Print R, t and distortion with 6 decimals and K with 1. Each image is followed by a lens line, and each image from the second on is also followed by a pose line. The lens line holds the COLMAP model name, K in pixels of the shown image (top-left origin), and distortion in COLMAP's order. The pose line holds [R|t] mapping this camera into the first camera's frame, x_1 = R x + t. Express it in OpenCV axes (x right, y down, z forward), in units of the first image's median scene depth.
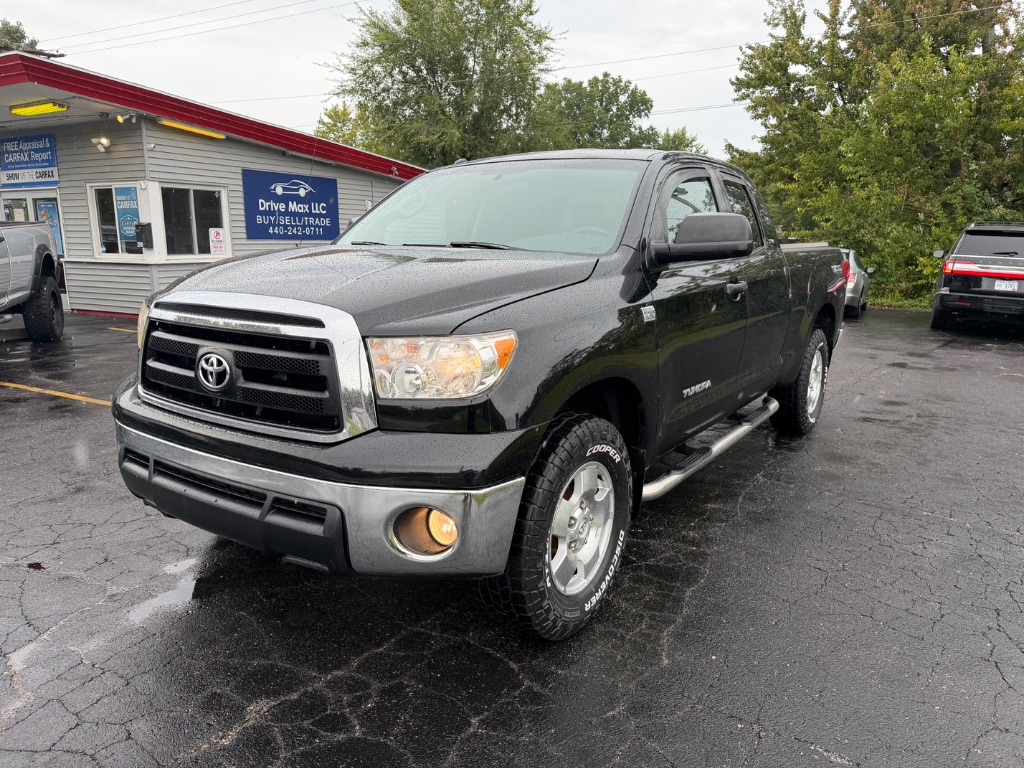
lens RADIAL K [[720.8, 0, 521.2], [0, 720.8, 385.9], [0, 0, 1]] dist [0.022121, -0.025044]
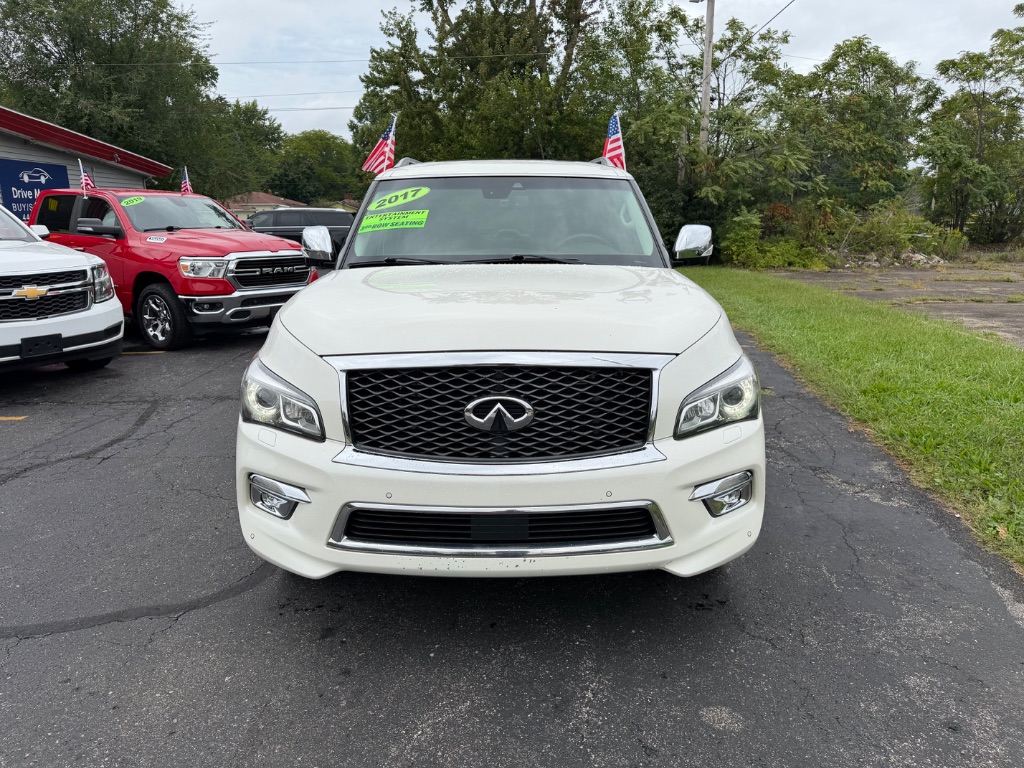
lens RADIAL K [[720.8, 0, 514.9], [0, 720.8, 384.9], [0, 0, 1]] dist [0.022121, -0.025044]
pose [[0.847321, -0.139345, 0.512474, -0.340931], [0.121748, 0.990232, 0.067954, 0.037026], [-0.516938, 0.004814, 0.856009, -0.255546]]
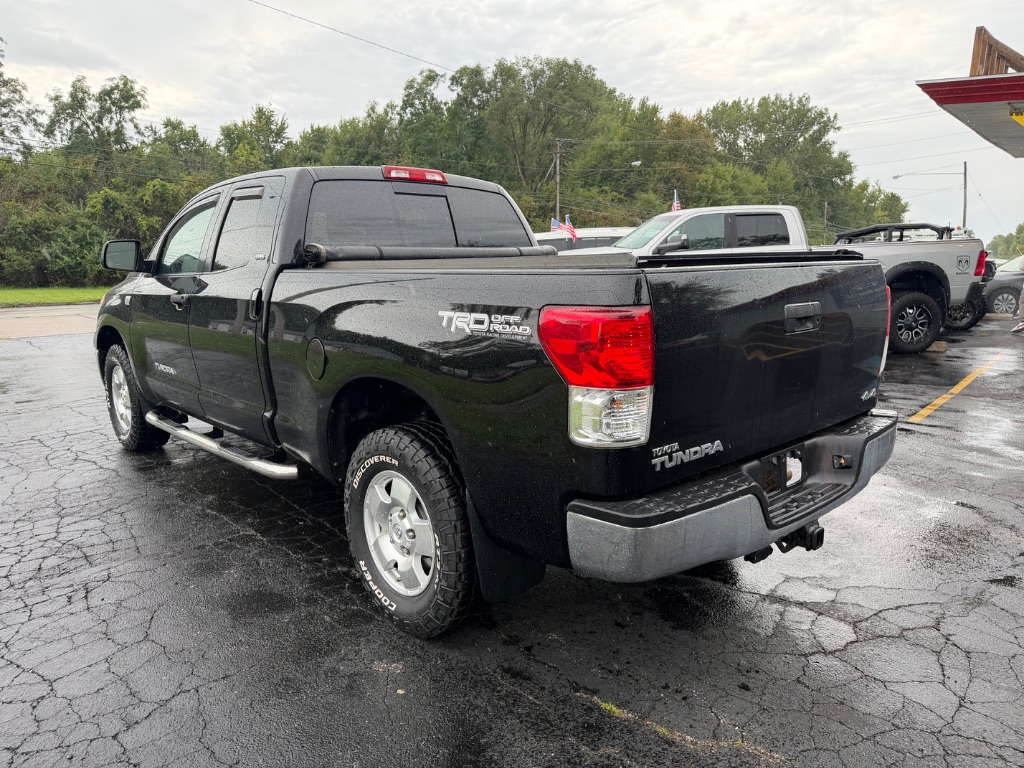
lens RADIAL K [[720.8, 0, 511.4], [0, 720.8, 387.0], [0, 0, 1]] dist [0.022121, -0.025044]
pose [[-0.236499, 0.162935, -0.957873, 0.384678], [-0.184663, 0.960334, 0.208947, -0.102002], [0.953922, 0.226300, -0.197030, 0.521170]]
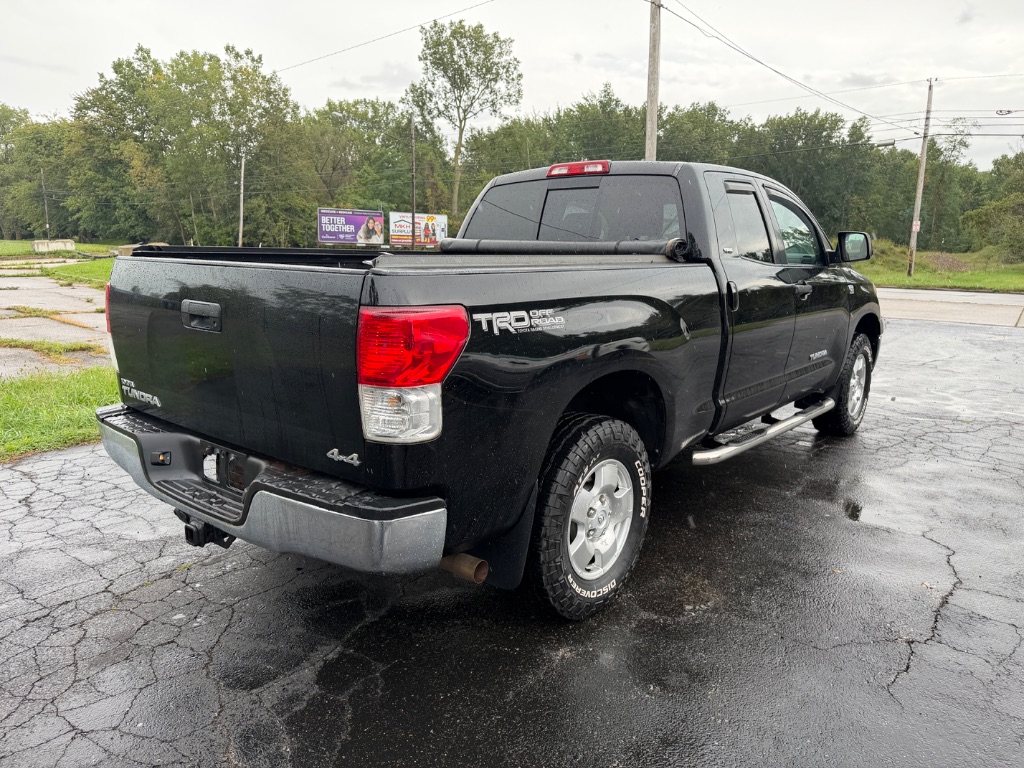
lens RADIAL K [[727.6, 0, 508.8], [0, 727.6, 395.9], [0, 0, 1]] dist [0.010653, -0.019614]
pose [[-0.994599, -0.046796, 0.092641, 0.073319], [-0.005921, 0.916715, 0.399498, -0.154752], [-0.103620, 0.396792, -0.912041, 0.743757]]
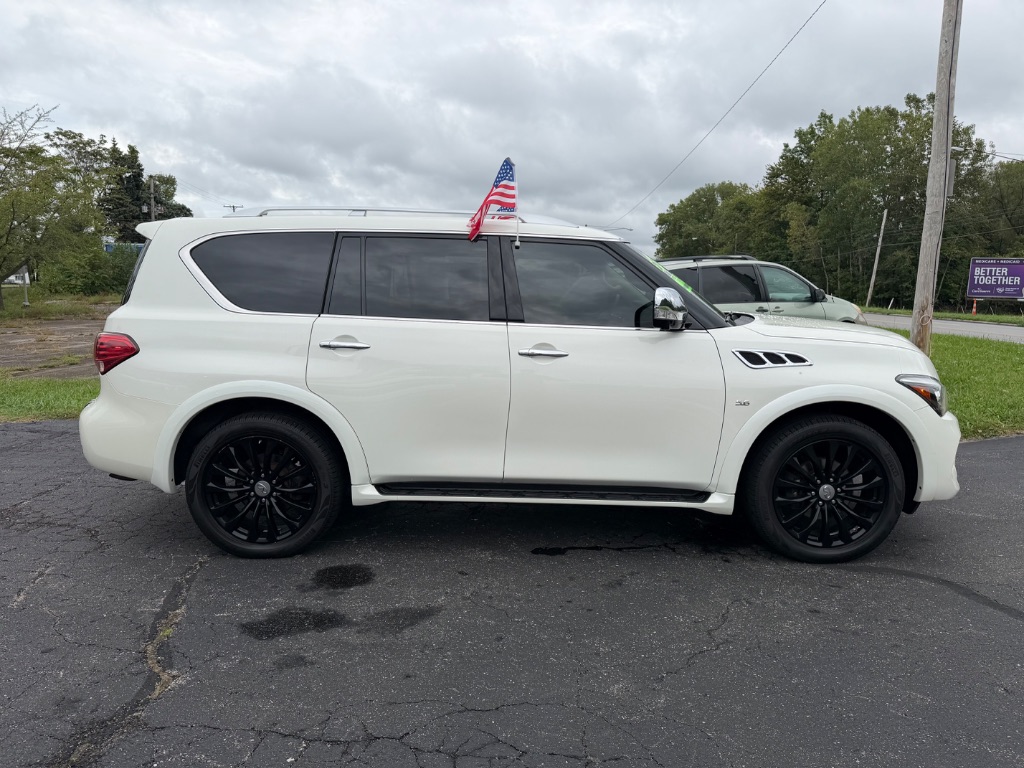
lens RADIAL K [[720.8, 0, 513.6], [0, 720.8, 391.9], [0, 0, 1]] dist [0.022121, -0.025044]
pose [[-0.521083, -0.140291, 0.841897, -0.465416], [0.152829, 0.955120, 0.253750, -0.062641], [-0.839712, 0.260892, -0.476256, 0.259171]]
